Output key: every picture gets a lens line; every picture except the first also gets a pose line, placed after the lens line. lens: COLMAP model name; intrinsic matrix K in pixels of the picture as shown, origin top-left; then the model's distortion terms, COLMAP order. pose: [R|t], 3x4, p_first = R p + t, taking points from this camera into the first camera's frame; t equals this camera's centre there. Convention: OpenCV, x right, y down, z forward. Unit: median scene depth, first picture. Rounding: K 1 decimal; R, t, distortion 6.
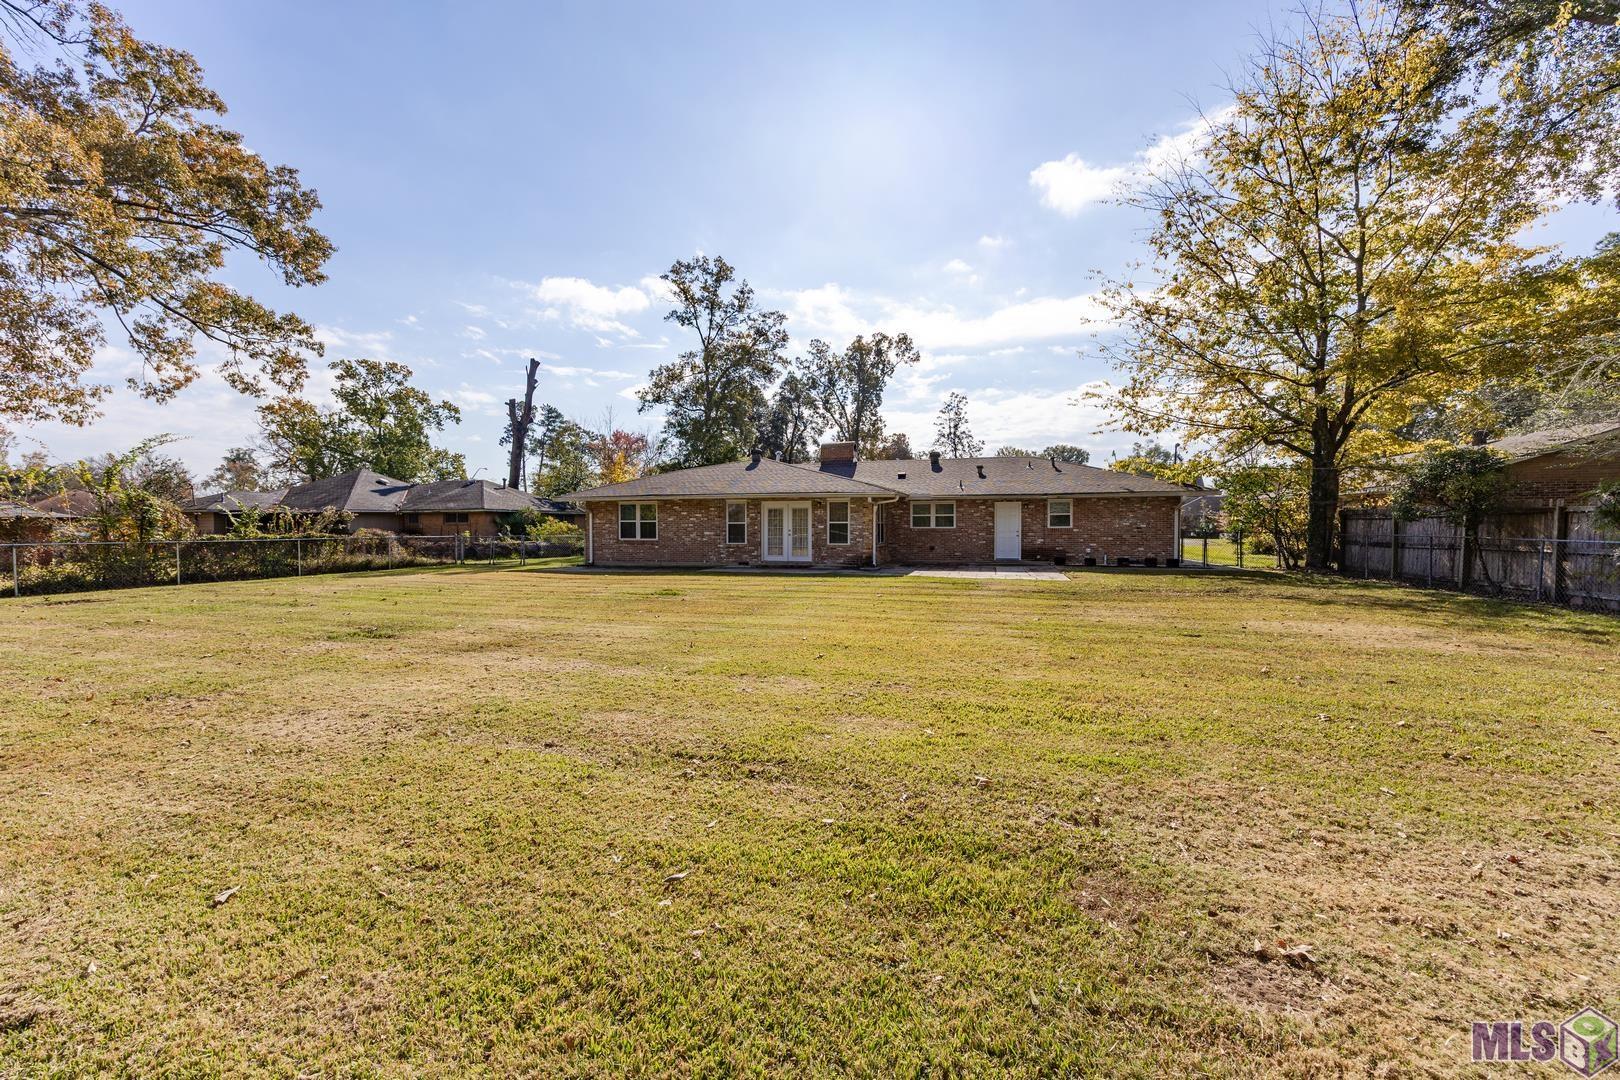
lens RADIAL K [[617.2, 0, 810.0], [0, 617.2, 540.0], [0, 0, 1]] dist [-0.006779, -0.000175]
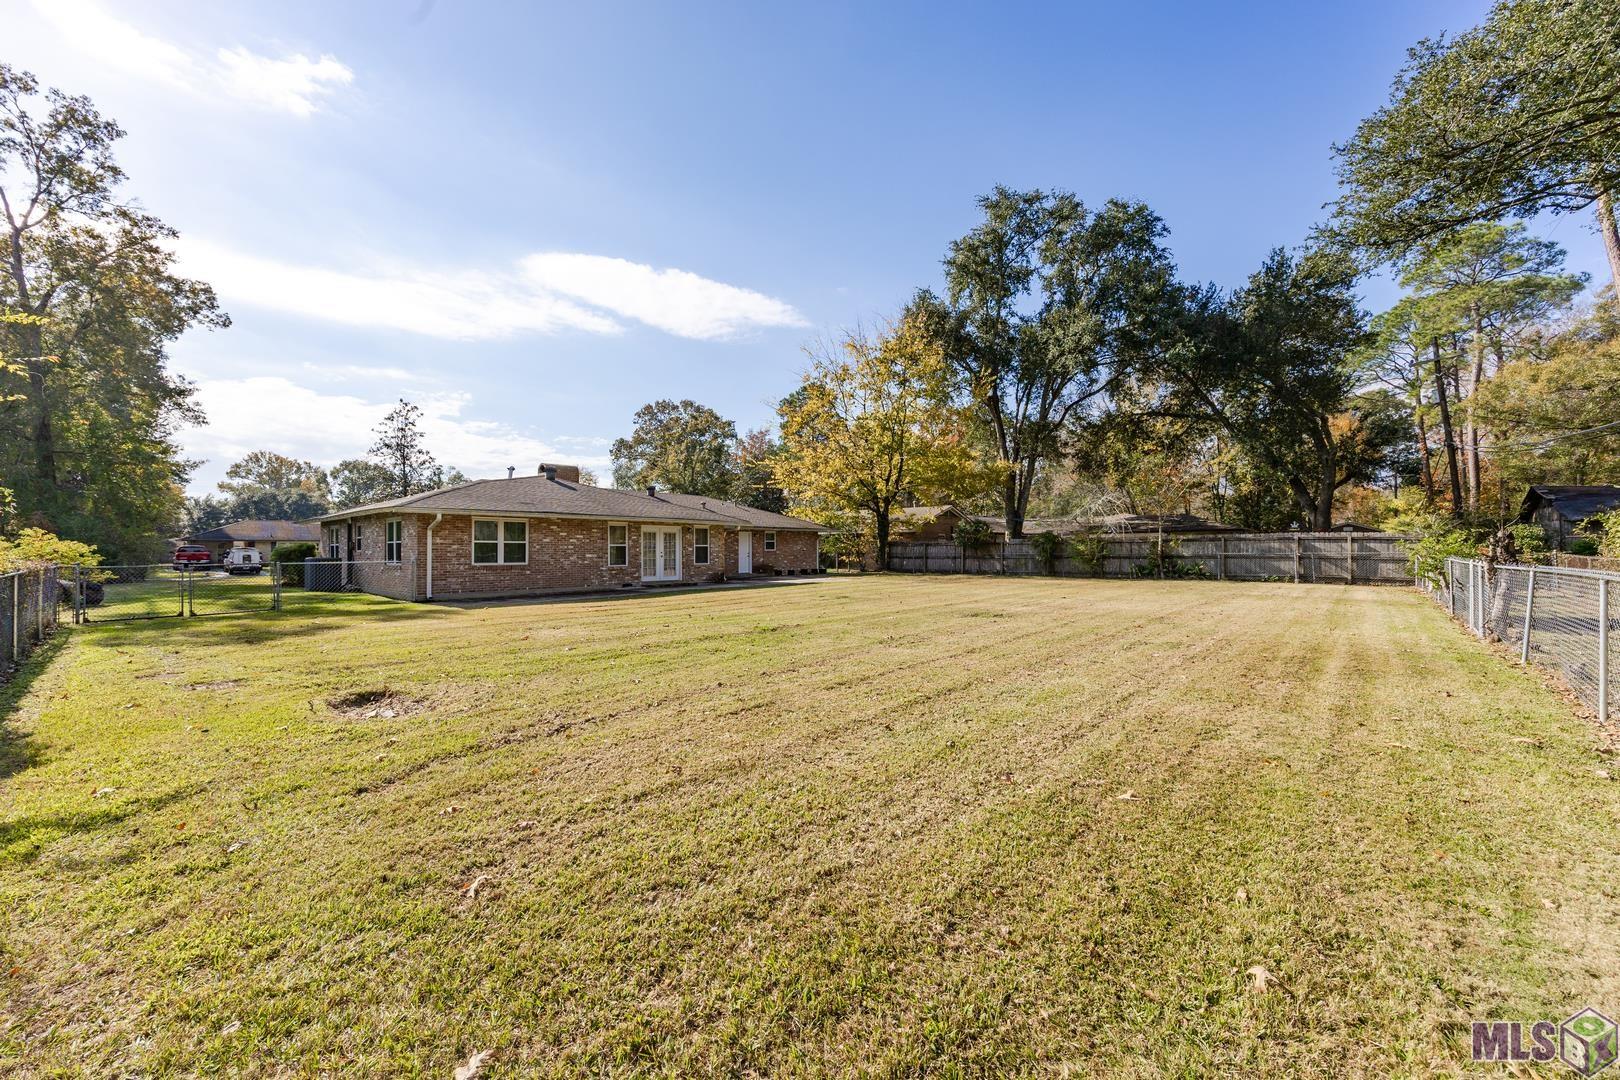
lens RADIAL K [[617.2, 0, 810.0], [0, 617.2, 540.0], [0, 0, 1]] dist [-0.006779, -0.000175]
pose [[0.407383, 0.016994, 0.913099, -0.905768], [0.020627, 0.999401, -0.027804, -0.002016], [-0.913024, 0.030162, 0.406788, 0.317993]]
